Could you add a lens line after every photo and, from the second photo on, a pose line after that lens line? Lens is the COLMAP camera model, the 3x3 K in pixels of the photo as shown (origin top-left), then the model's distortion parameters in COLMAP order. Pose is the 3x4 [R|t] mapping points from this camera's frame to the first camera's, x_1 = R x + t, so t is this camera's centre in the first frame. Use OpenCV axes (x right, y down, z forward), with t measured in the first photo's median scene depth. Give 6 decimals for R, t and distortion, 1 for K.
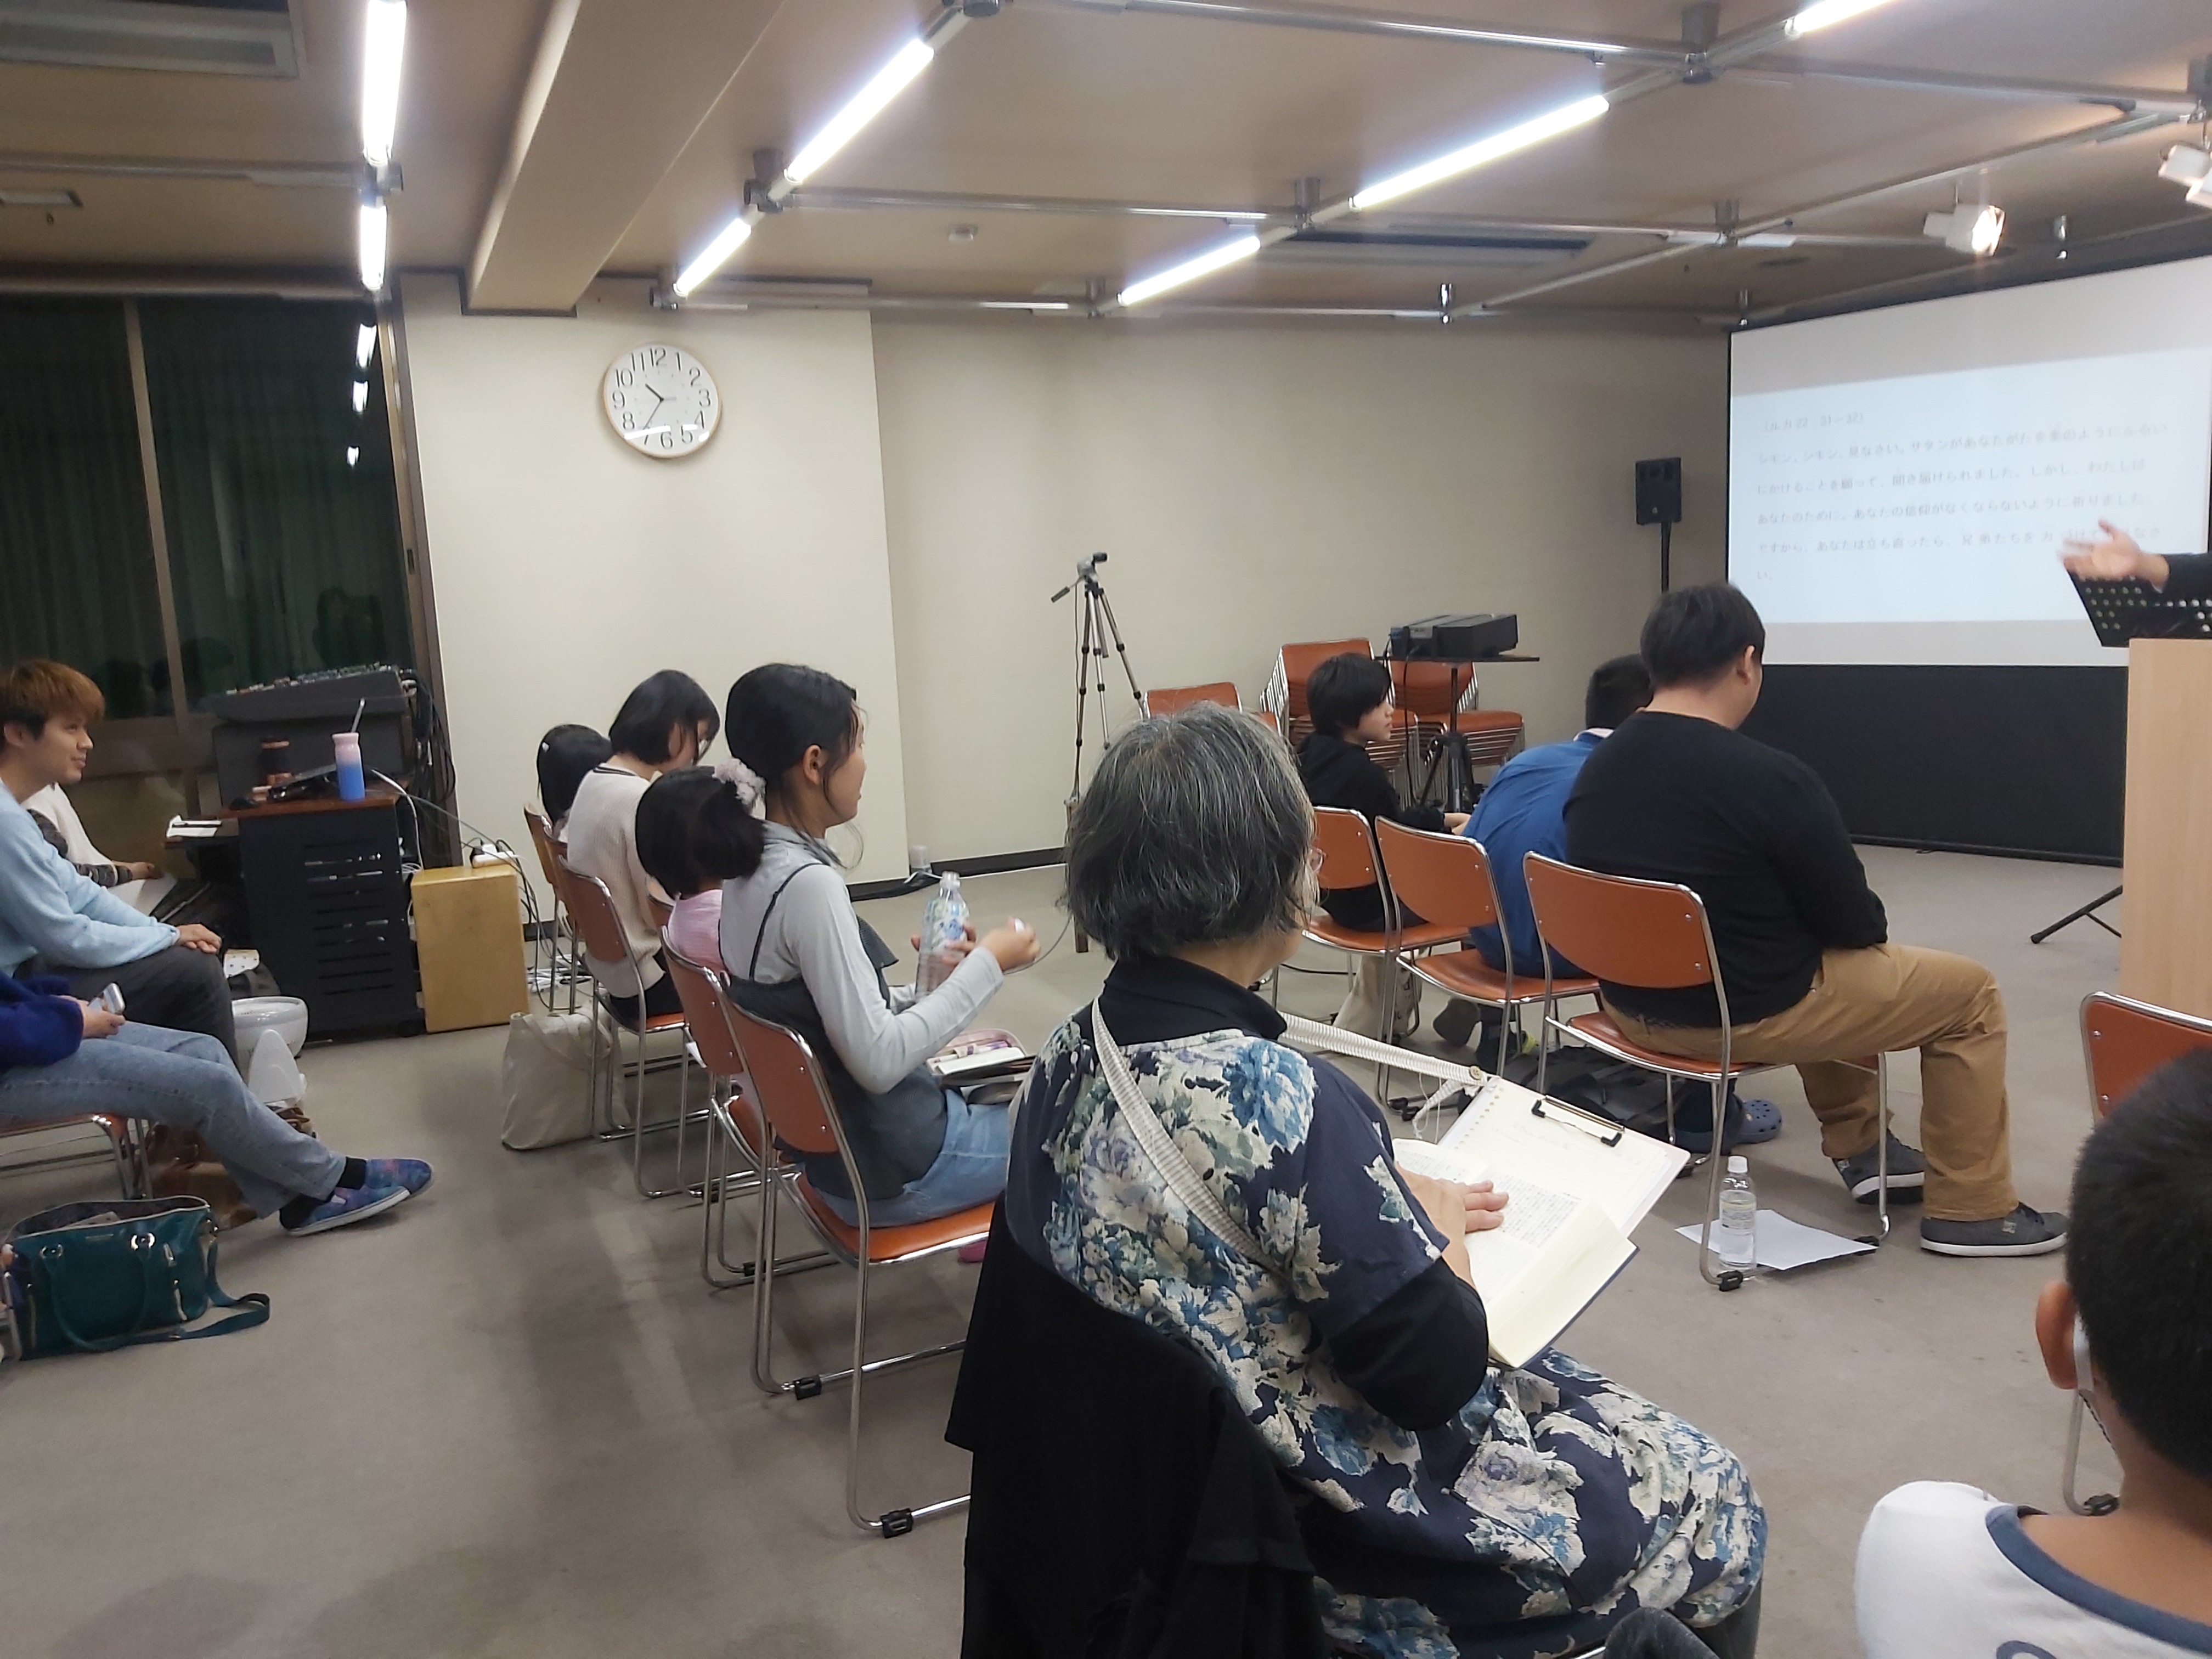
lens RADIAL K [[1701.3, 0, 1106.3], [0, 1701.3, 835.9], [0, 0, 1]] dist [0.060565, -0.101451]
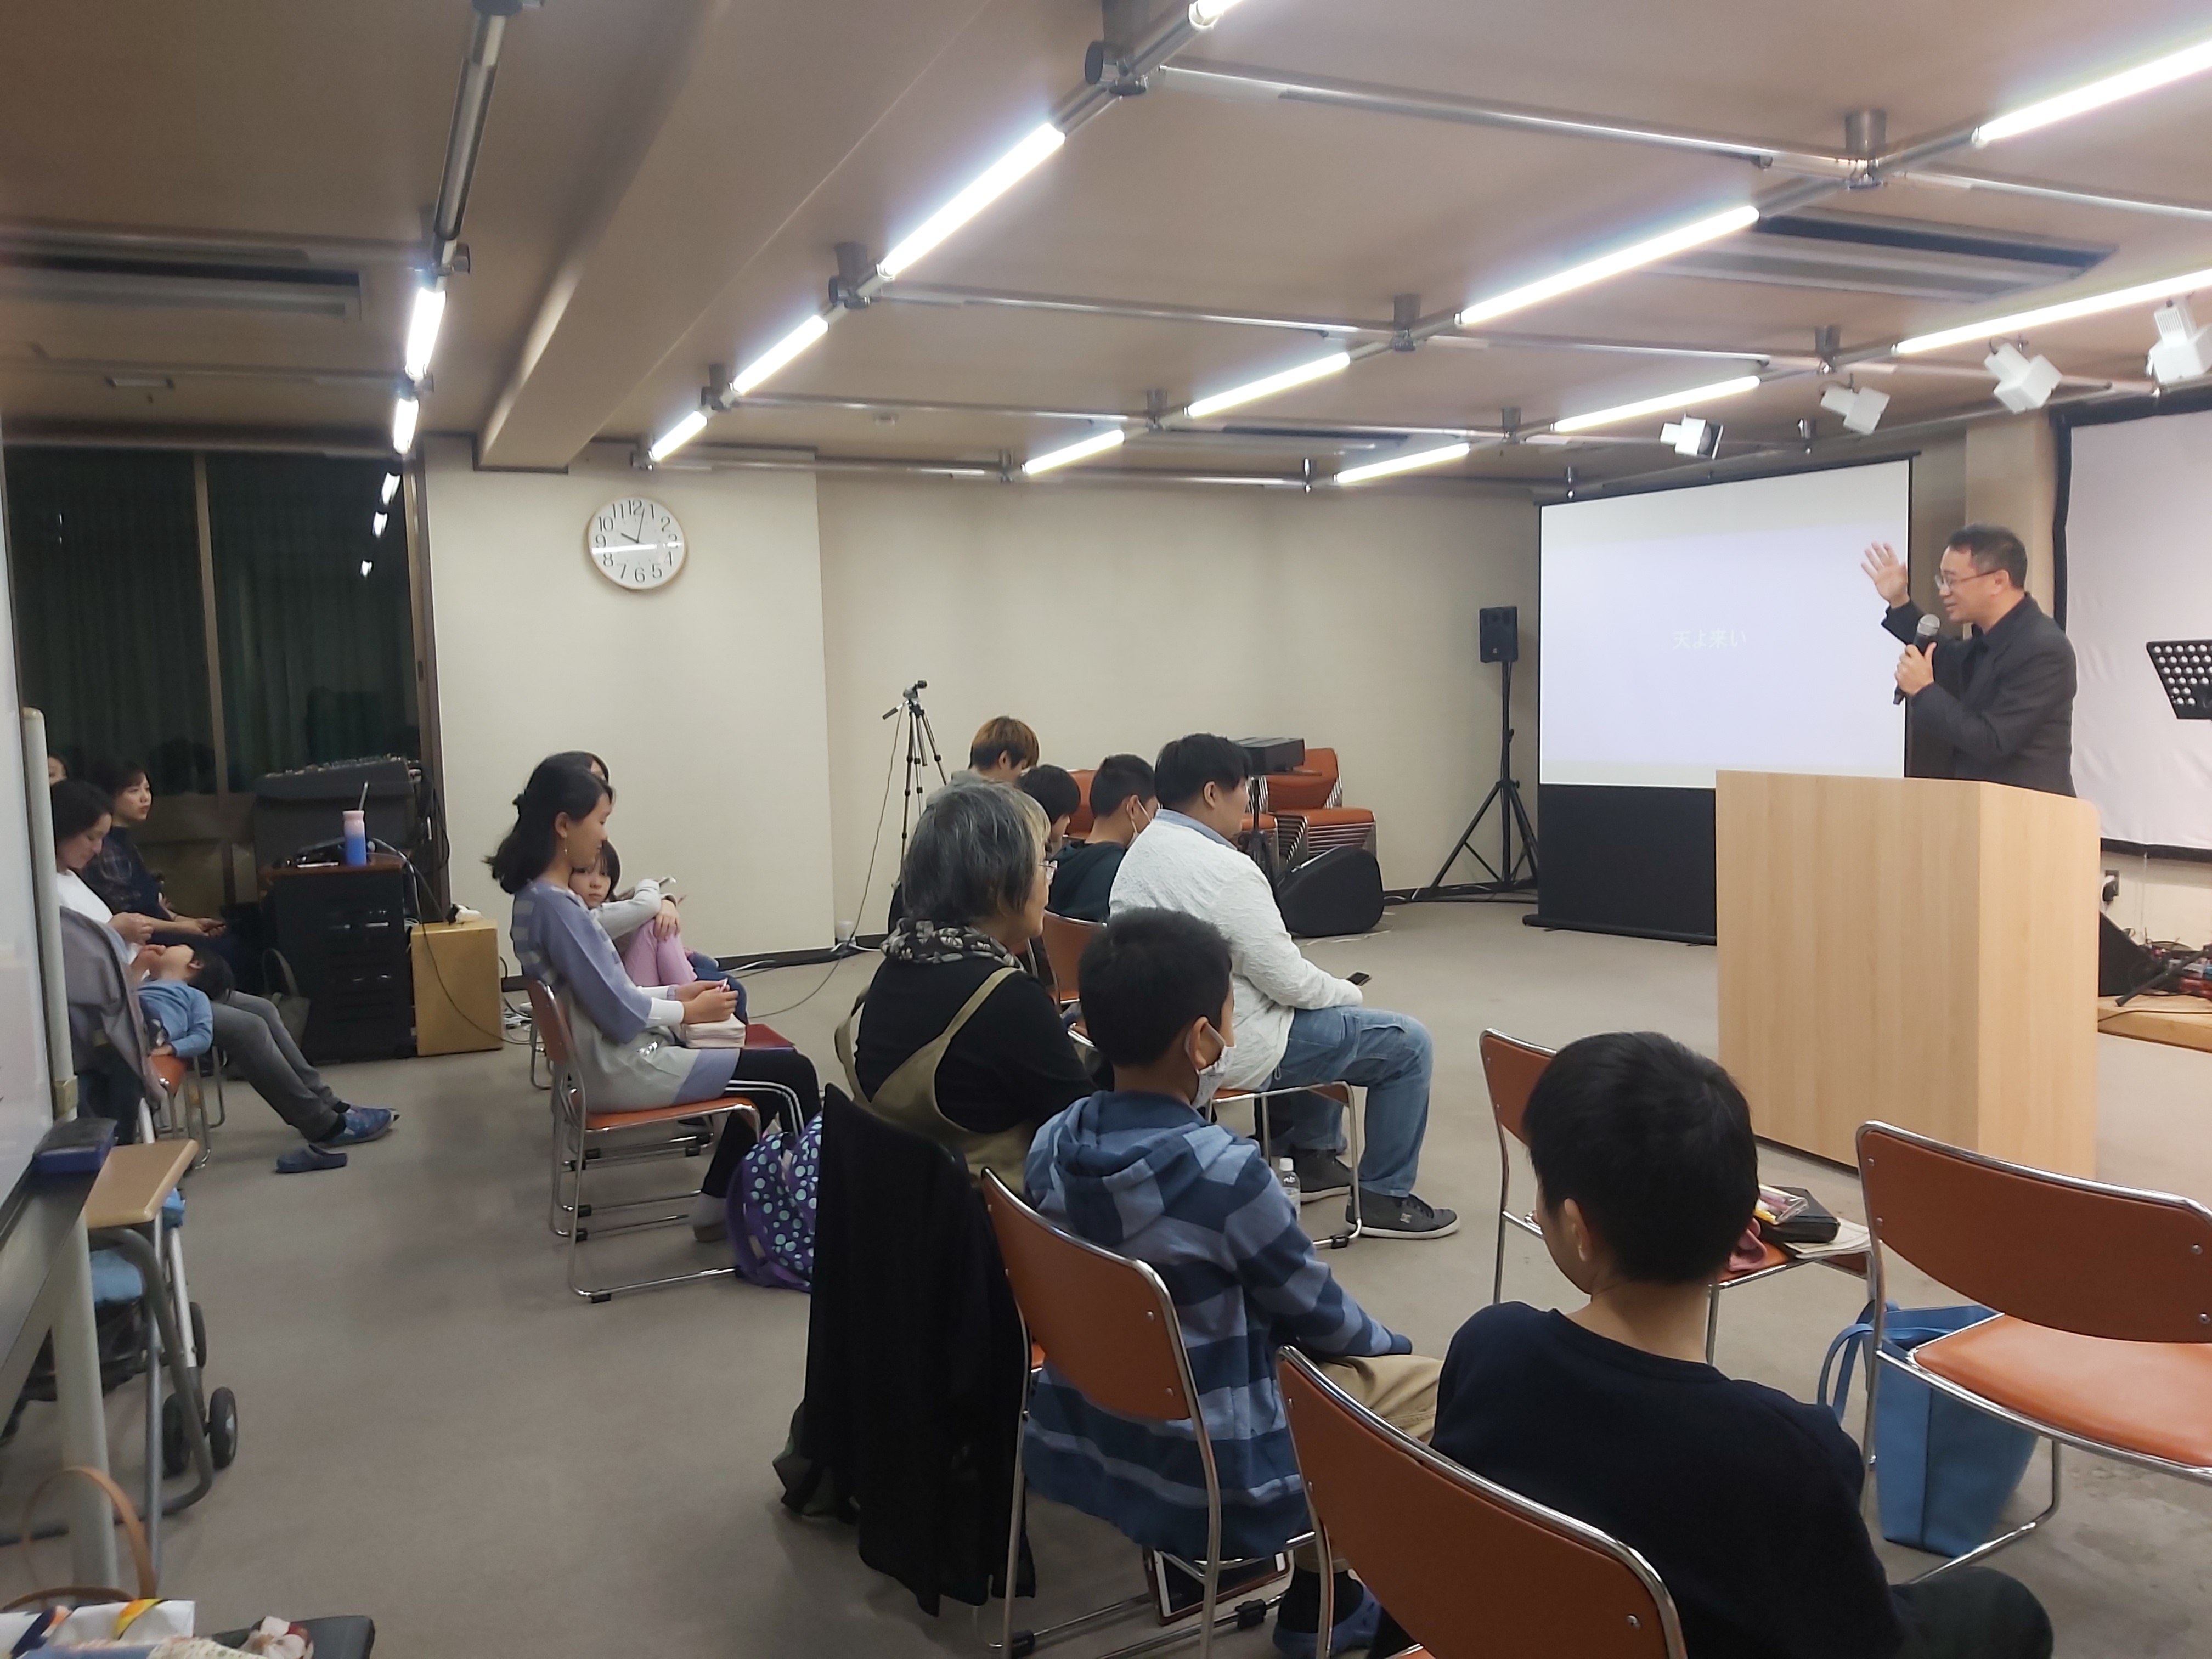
lens RADIAL K [[1701.3, 0, 1118.1], [0, 1701.3, 835.6], [0, 0, 1]] dist [0.060565, -0.101451]
pose [[0.999642, 0.023317, 0.013116, 0.102445], [-0.022454, 0.997796, -0.062444, 0.027712], [-0.014543, 0.062128, 0.997962, -0.292383]]
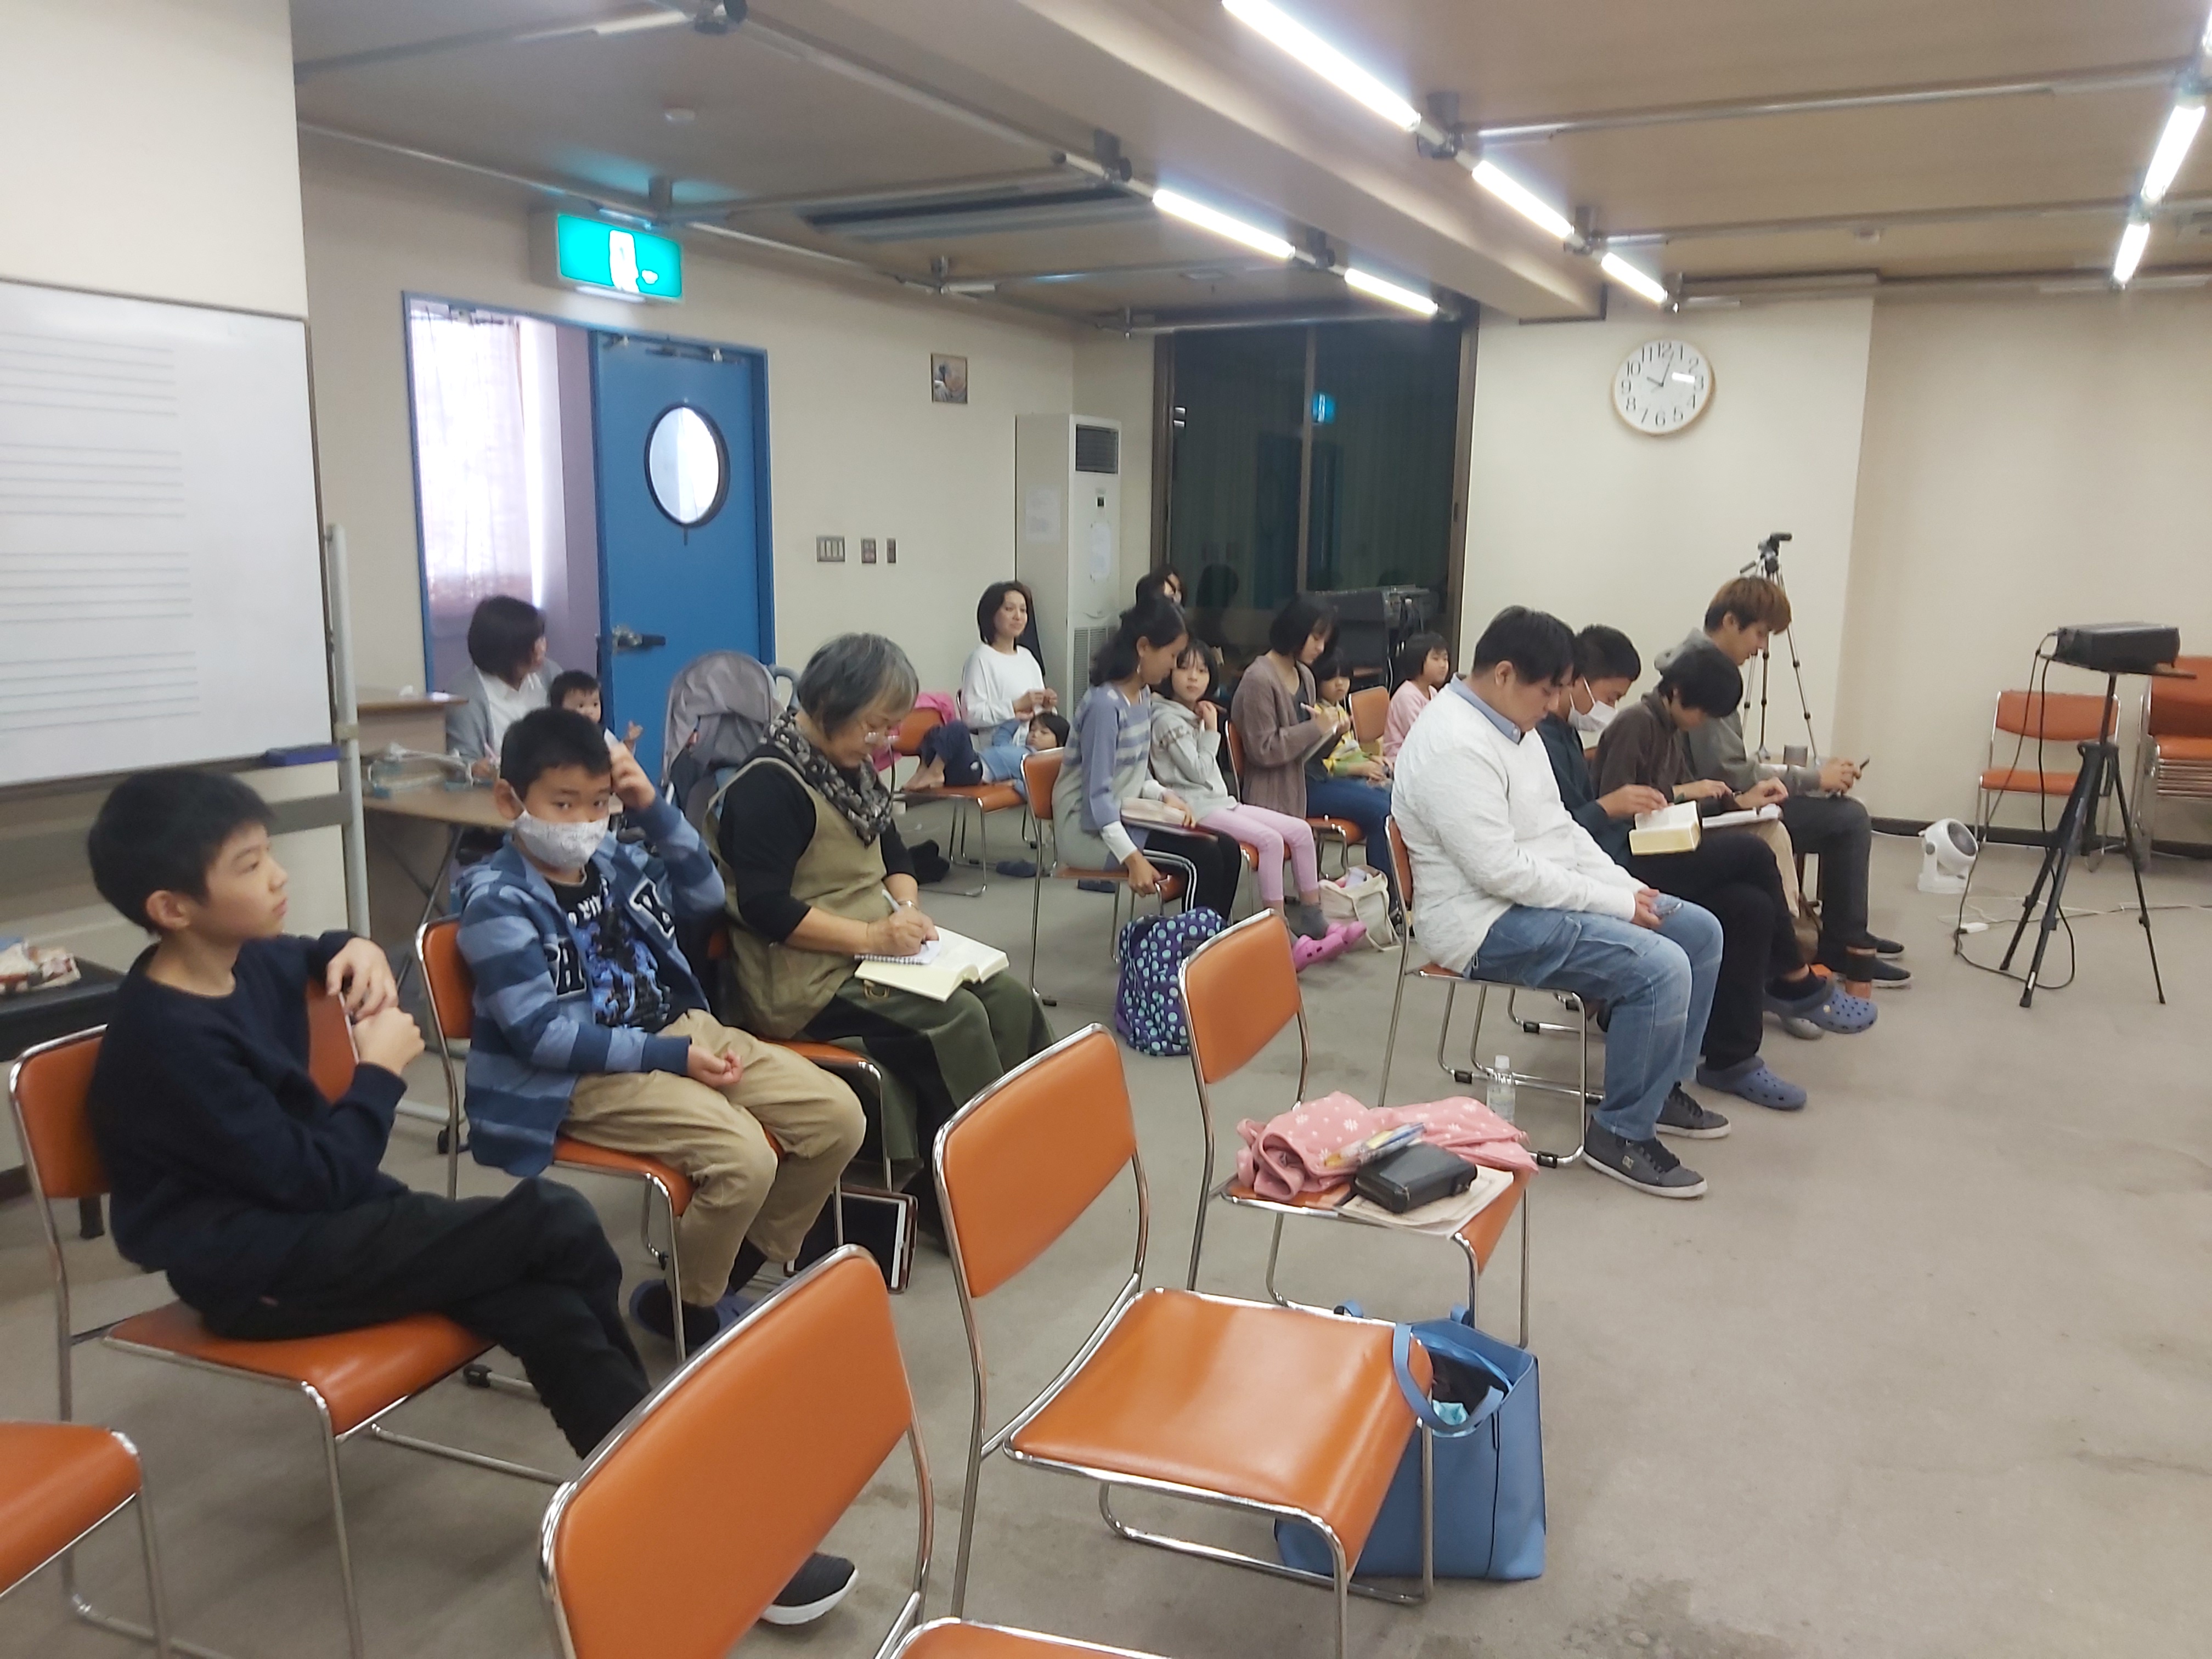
lens RADIAL K [[1701.3, 0, 1109.2], [0, 1701.3, 845.1], [0, 0, 1]] dist [0.060565, -0.101451]
pose [[0.615685, 0.196747, -0.763035, 0.734227], [-0.160636, 0.979332, 0.122903, -0.038015], [0.771445, 0.046901, 0.634565, -0.069812]]
